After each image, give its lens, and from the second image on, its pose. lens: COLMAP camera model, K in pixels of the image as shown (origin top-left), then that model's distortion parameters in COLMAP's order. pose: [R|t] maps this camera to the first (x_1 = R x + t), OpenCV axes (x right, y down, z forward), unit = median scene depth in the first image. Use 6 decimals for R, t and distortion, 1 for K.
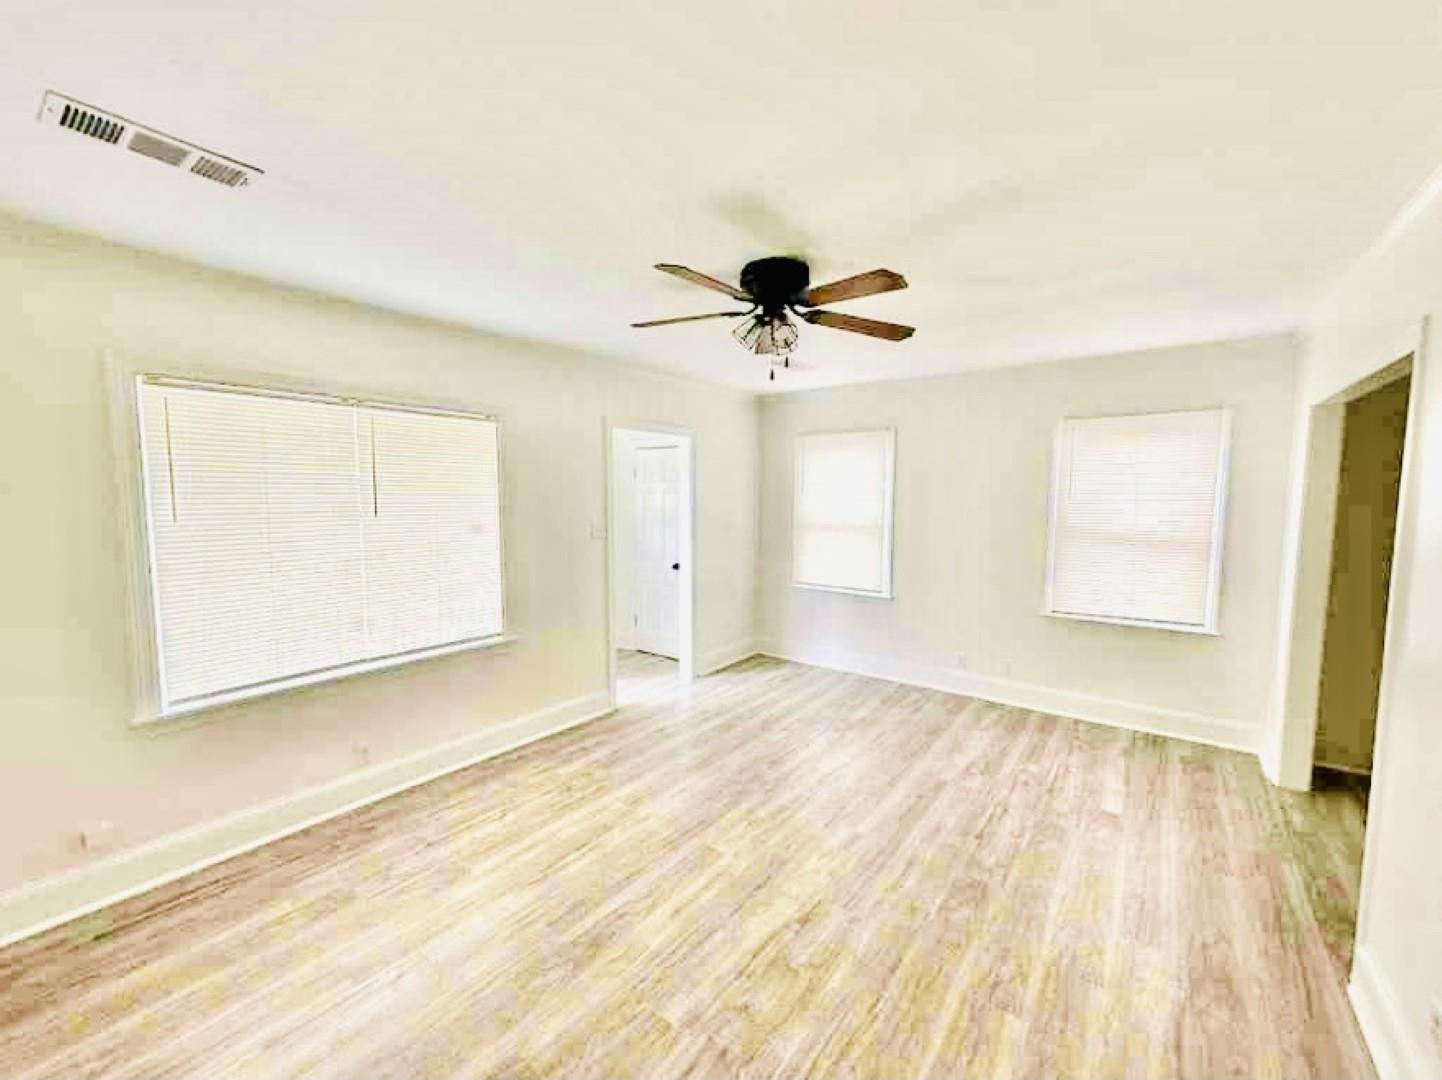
lens RADIAL K [[569.2, 0, 721.0], [0, 569.2, 540.0], [0, 0, 1]] dist [-0.000067, -0.000014]
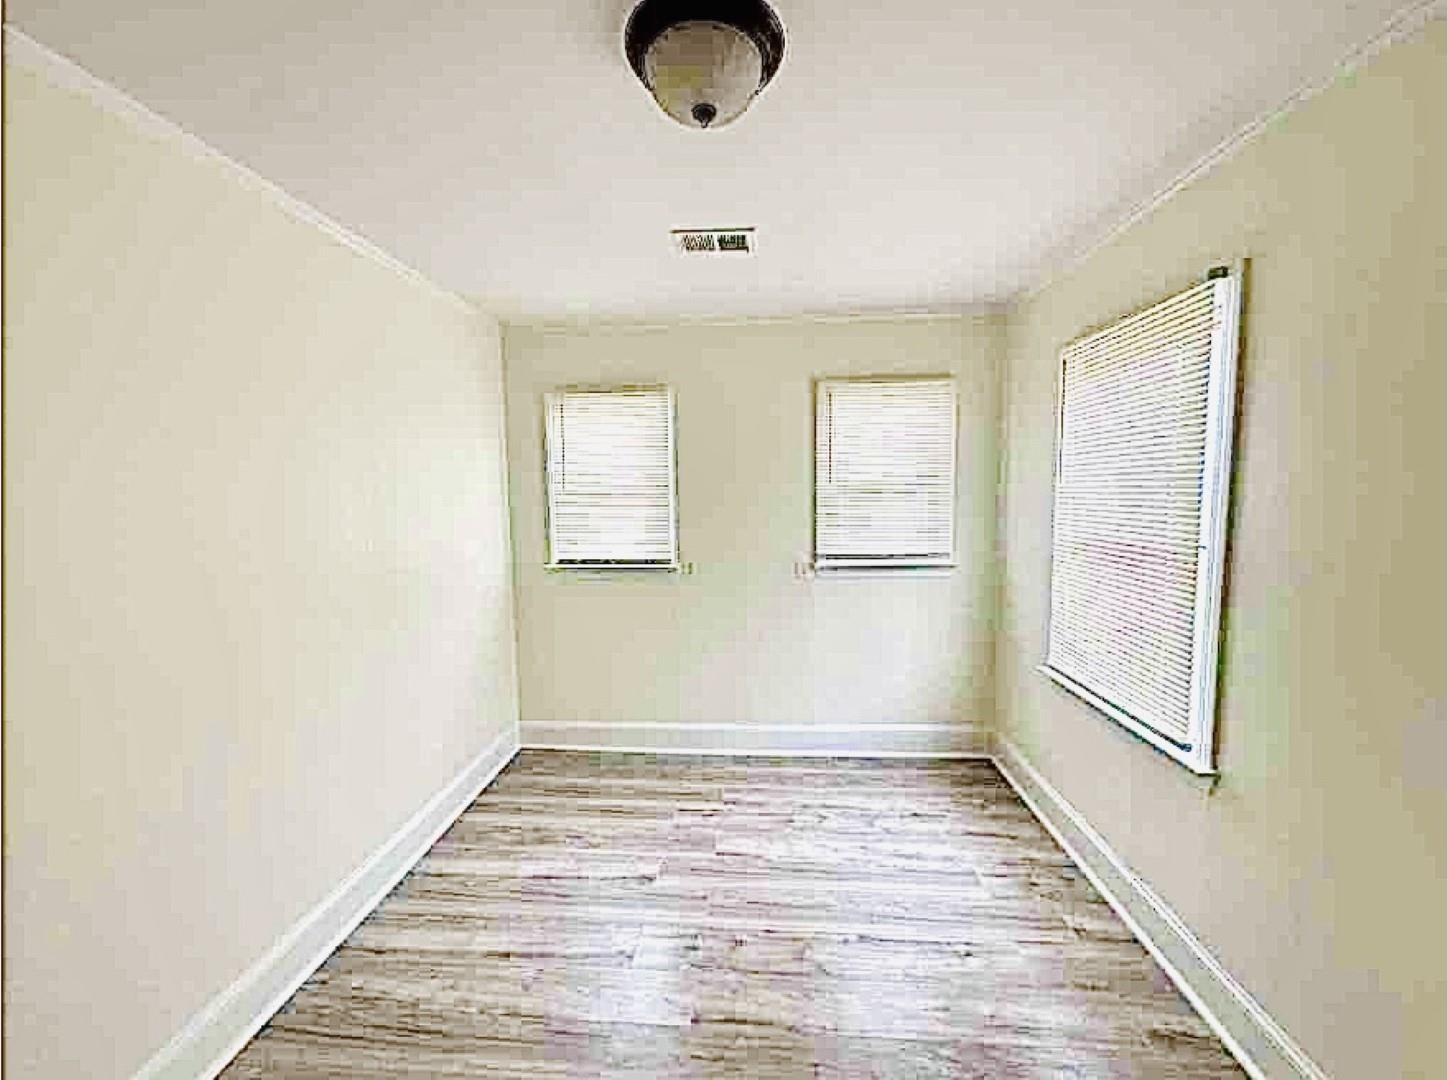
lens RADIAL K [[571.1, 0, 723.5], [0, 571.1, 540.0], [0, 0, 1]] dist [-0.000067, -0.000014]
pose [[0.488105, 0.071196, -0.869876, 0.317637], [-0.060066, 0.997044, 0.047900, -0.030948], [0.870715, 0.028869, 0.490939, 0.387012]]
